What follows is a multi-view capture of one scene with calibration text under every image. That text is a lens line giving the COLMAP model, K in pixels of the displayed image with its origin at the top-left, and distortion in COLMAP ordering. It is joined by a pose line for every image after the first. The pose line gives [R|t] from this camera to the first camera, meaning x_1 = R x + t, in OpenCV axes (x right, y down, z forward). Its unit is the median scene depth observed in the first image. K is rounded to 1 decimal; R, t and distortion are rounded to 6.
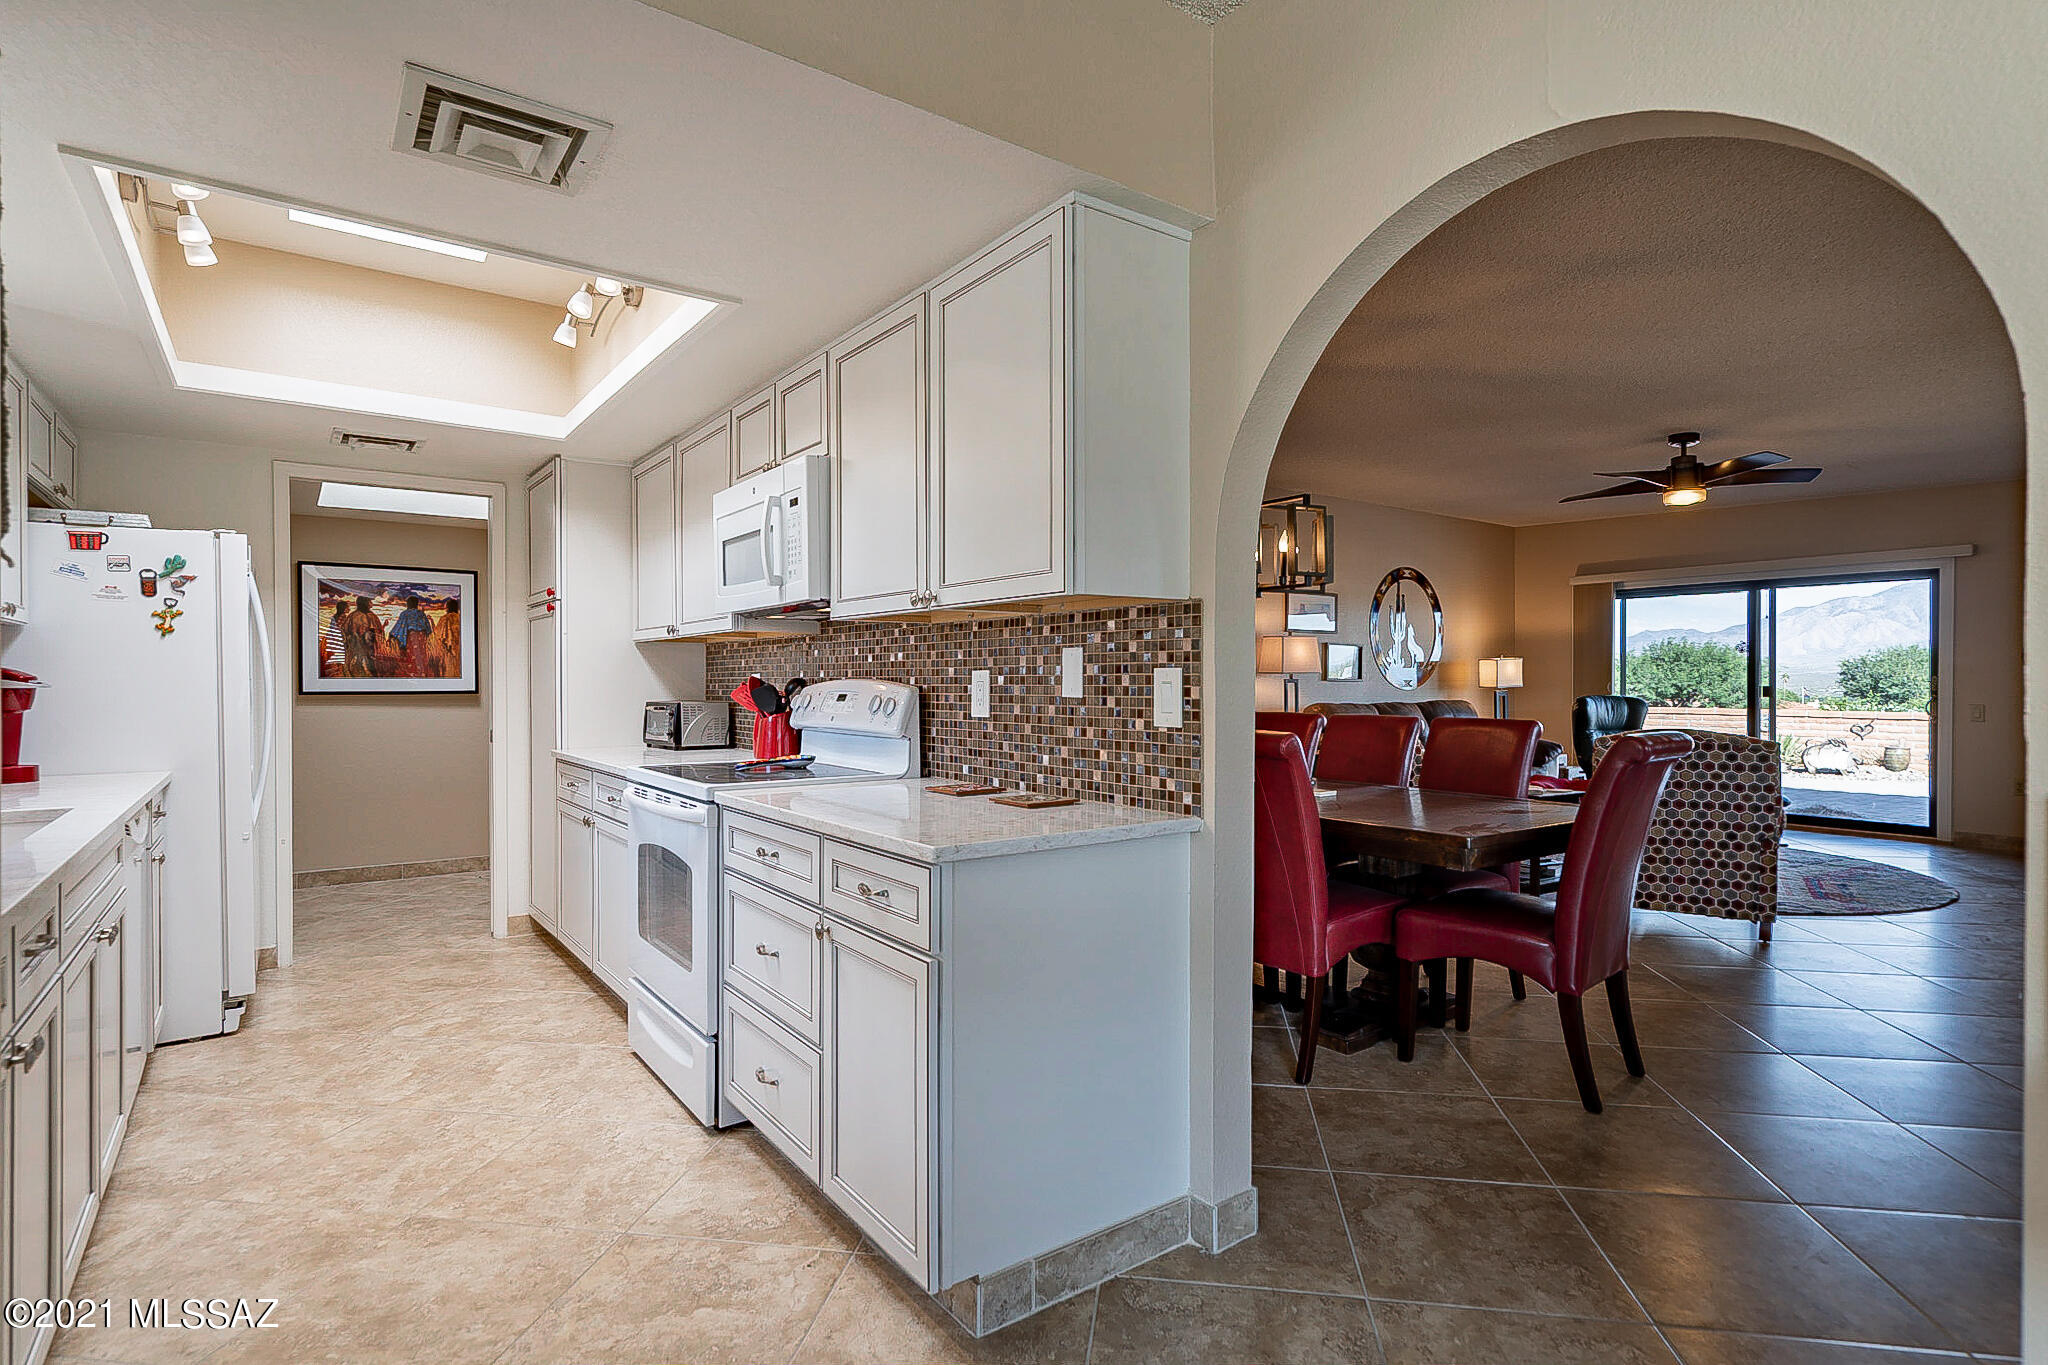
lens RADIAL K [[1013.9, 0, 1031.8], [0, 1013.9, 687.4], [0, 0, 1]] dist [0.002519, 0.001650]
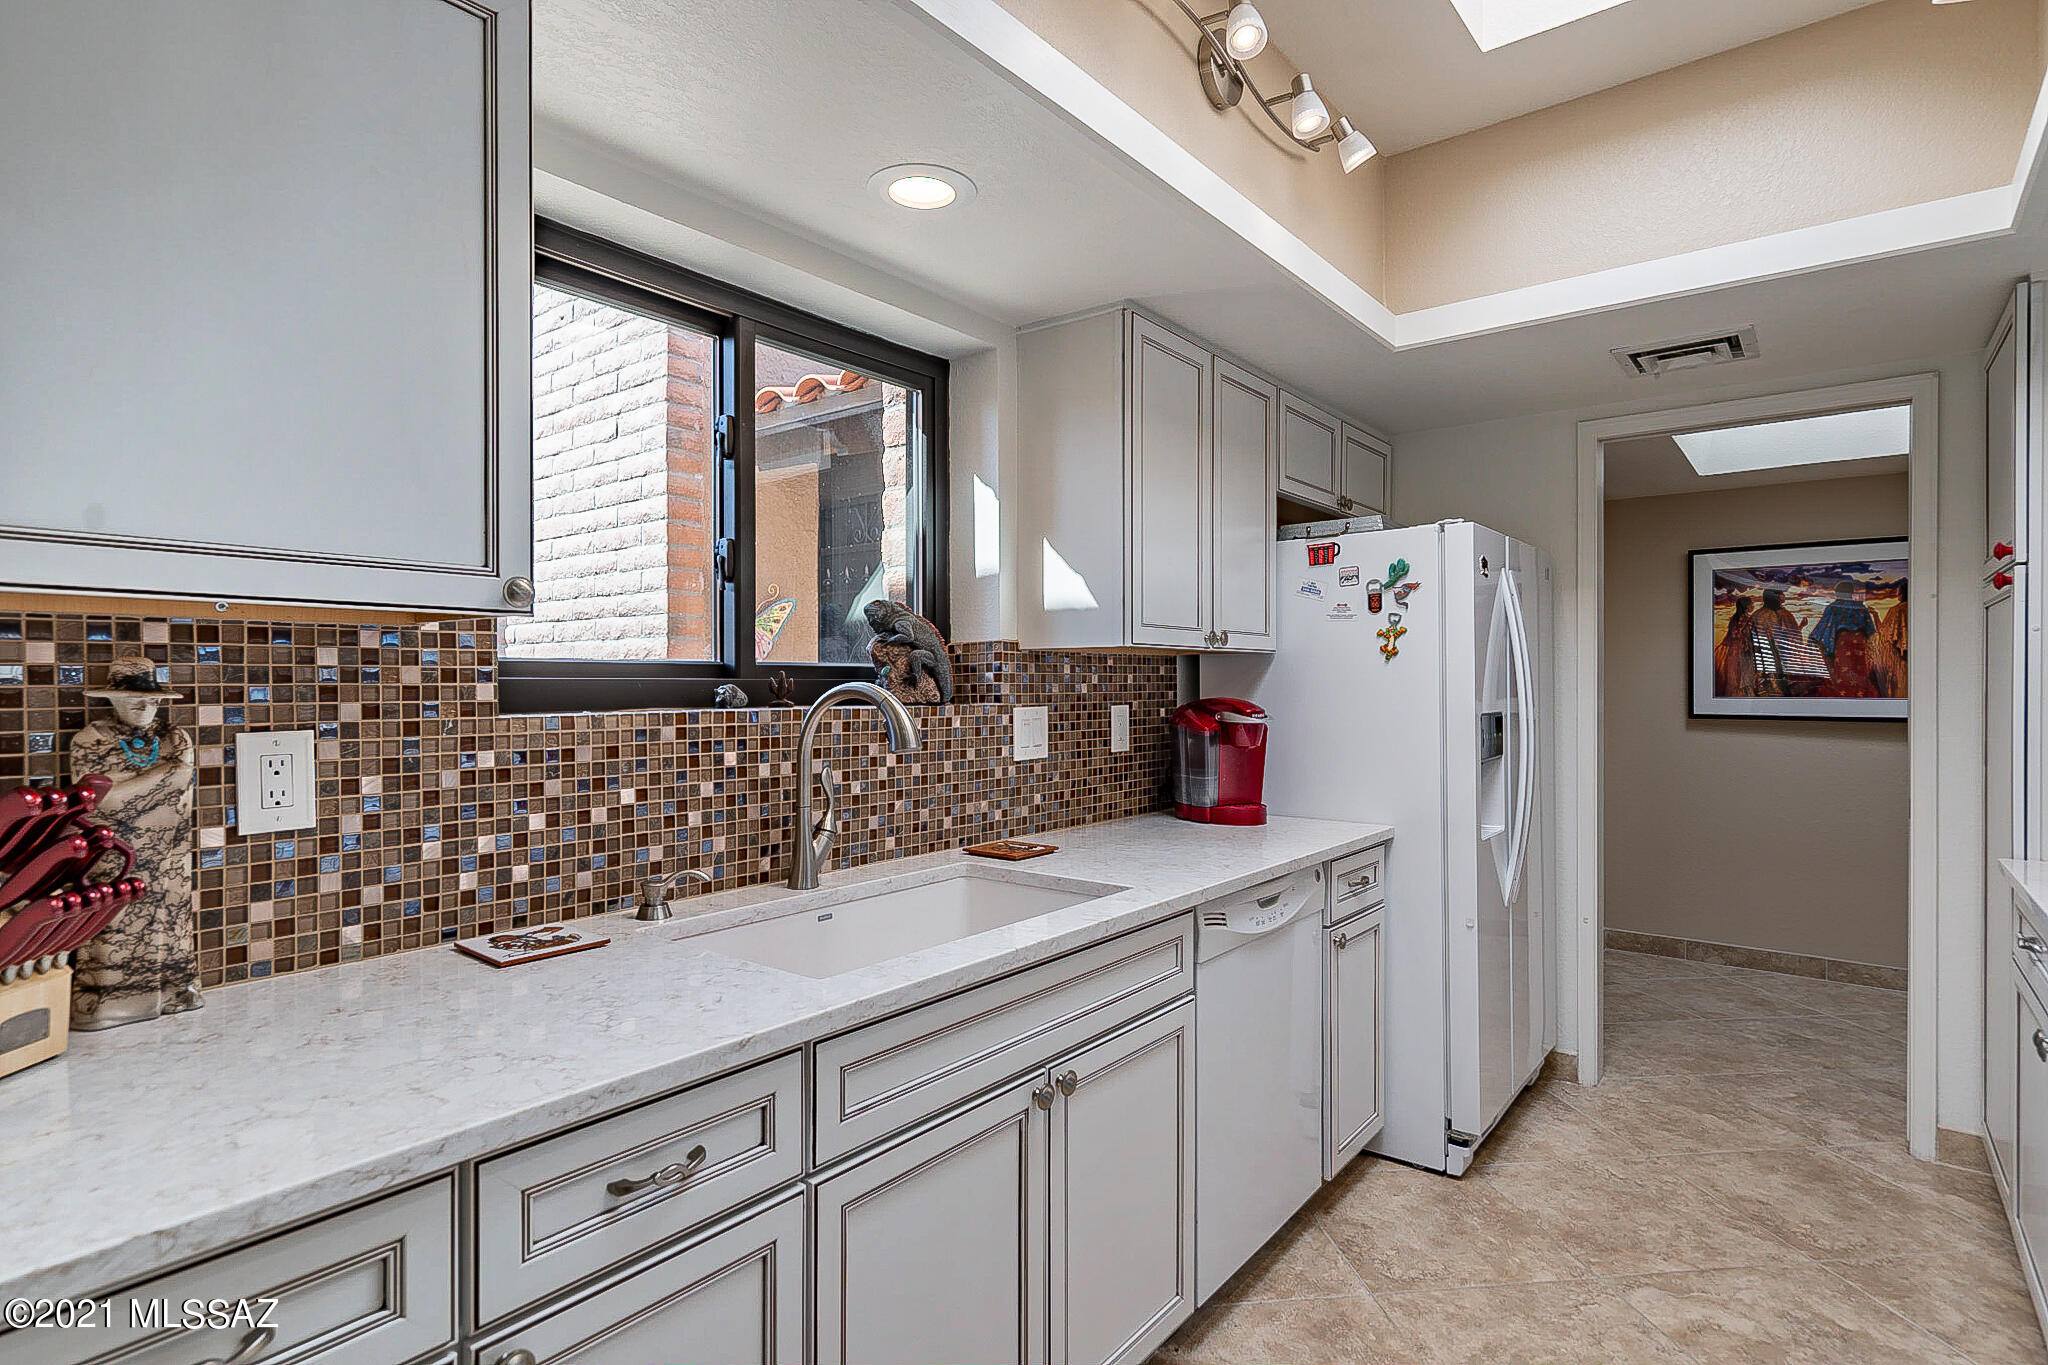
lens RADIAL K [[1037.7, 0, 1031.9], [0, 1037.7, 687.5], [0, 0, 1]] dist [0.004190, 0.000838]
pose [[0.268100, 0.007082, -0.963365, -0.089271], [-0.007350, 0.999959, 0.005305, -0.021653], [0.963363, 0.005658, 0.268141, 0.351745]]
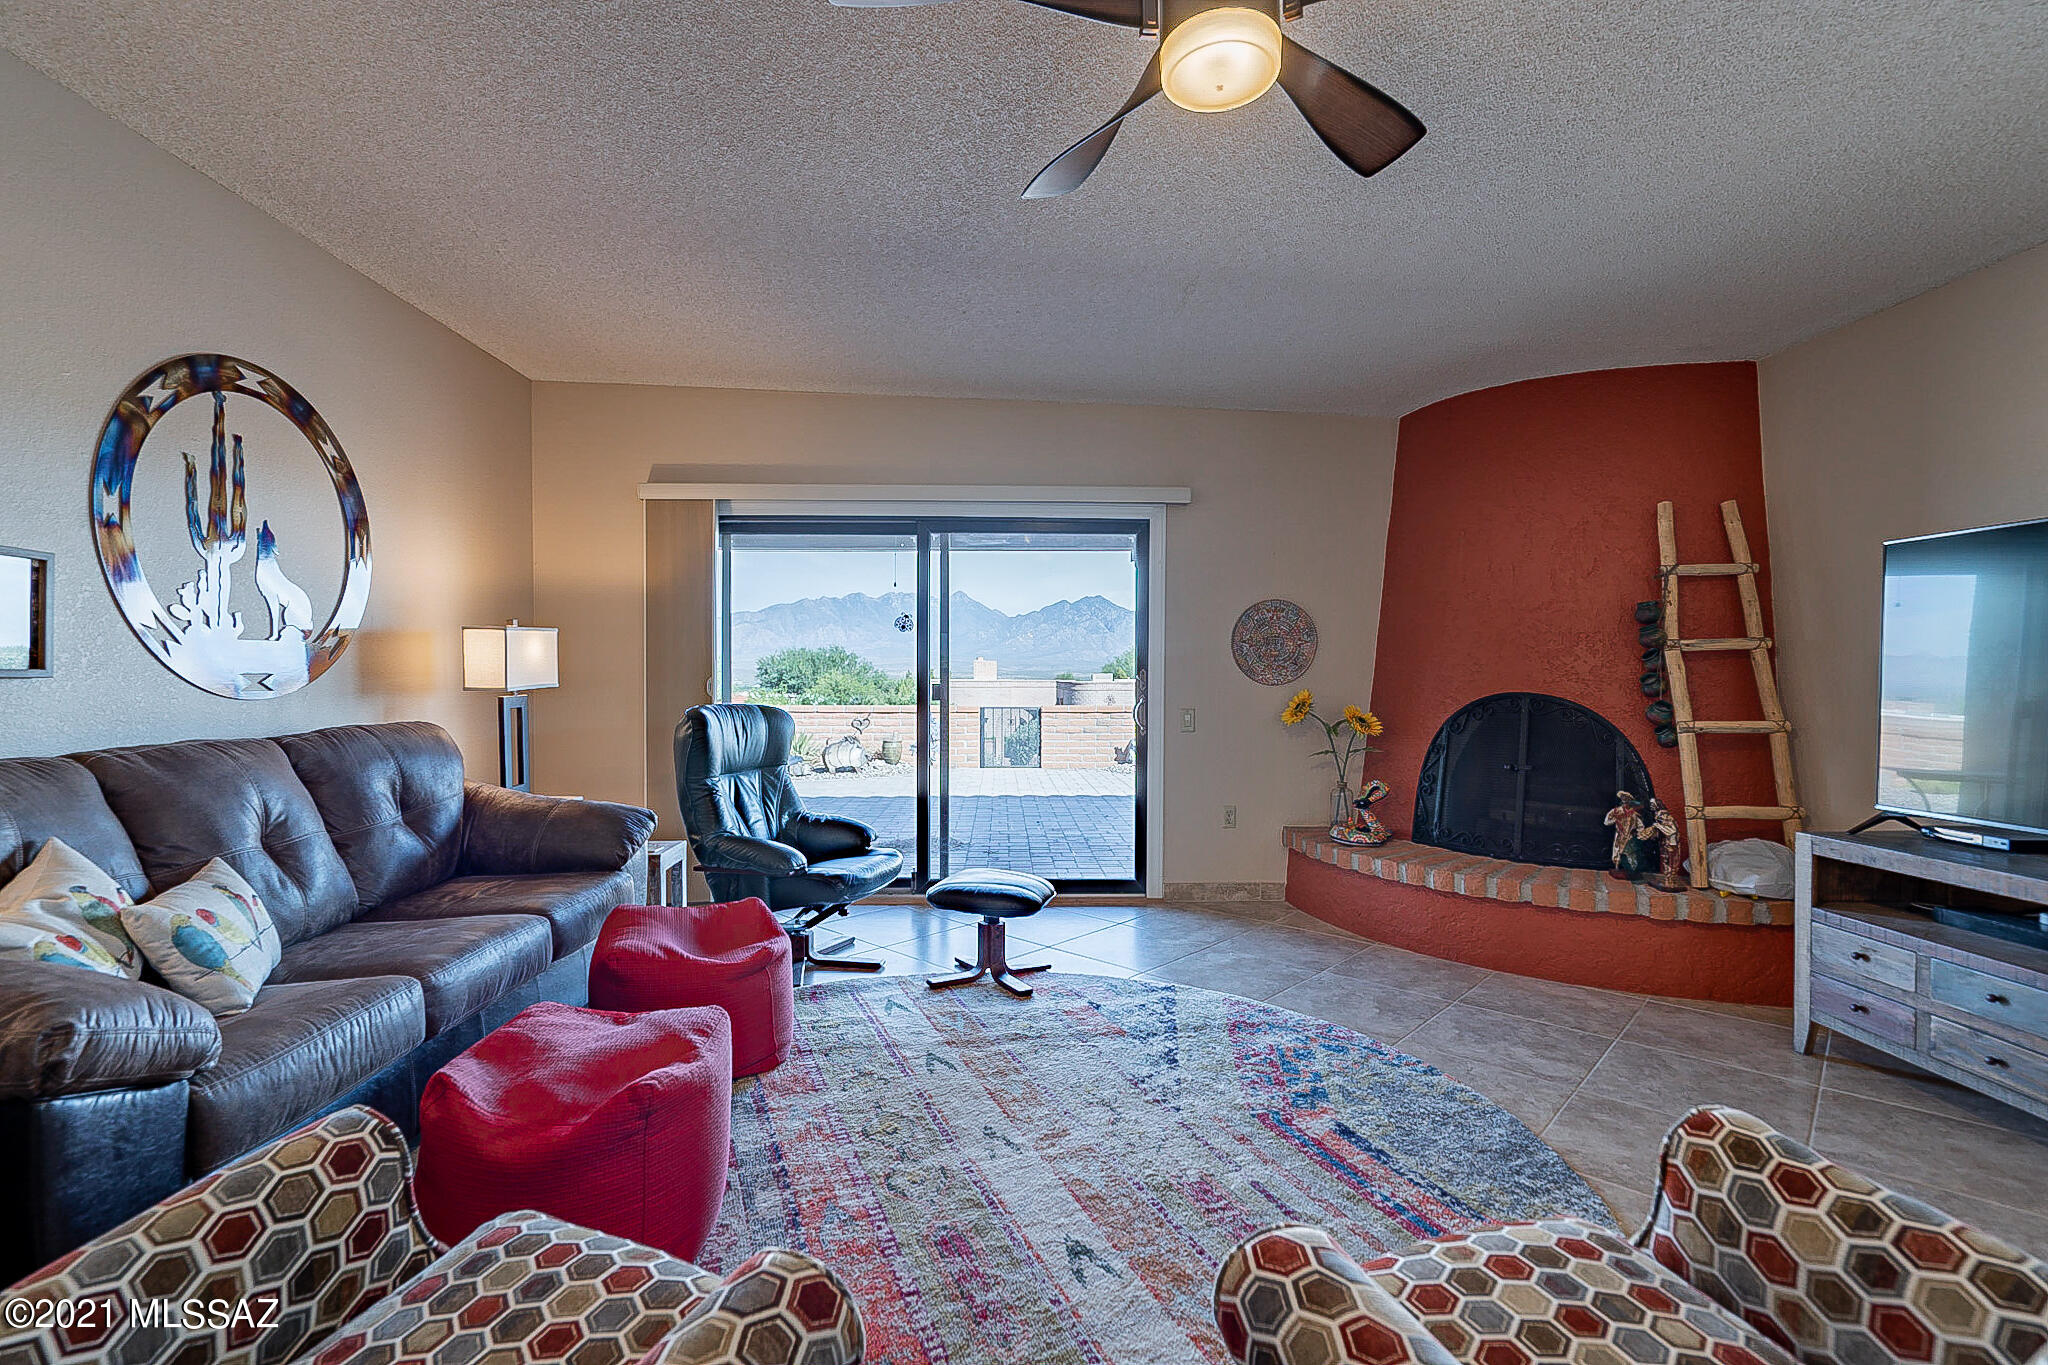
lens RADIAL K [[930.2, 0, 1030.3], [0, 930.2, 688.5], [0, 0, 1]] dist [-0.000088, -0.000854]
pose [[0.560411, -0.010514, 0.828148, 0.476493], [0.002954, 0.999938, 0.010697, -0.008663], [-0.828209, -0.003549, 0.560408, 1.111340]]
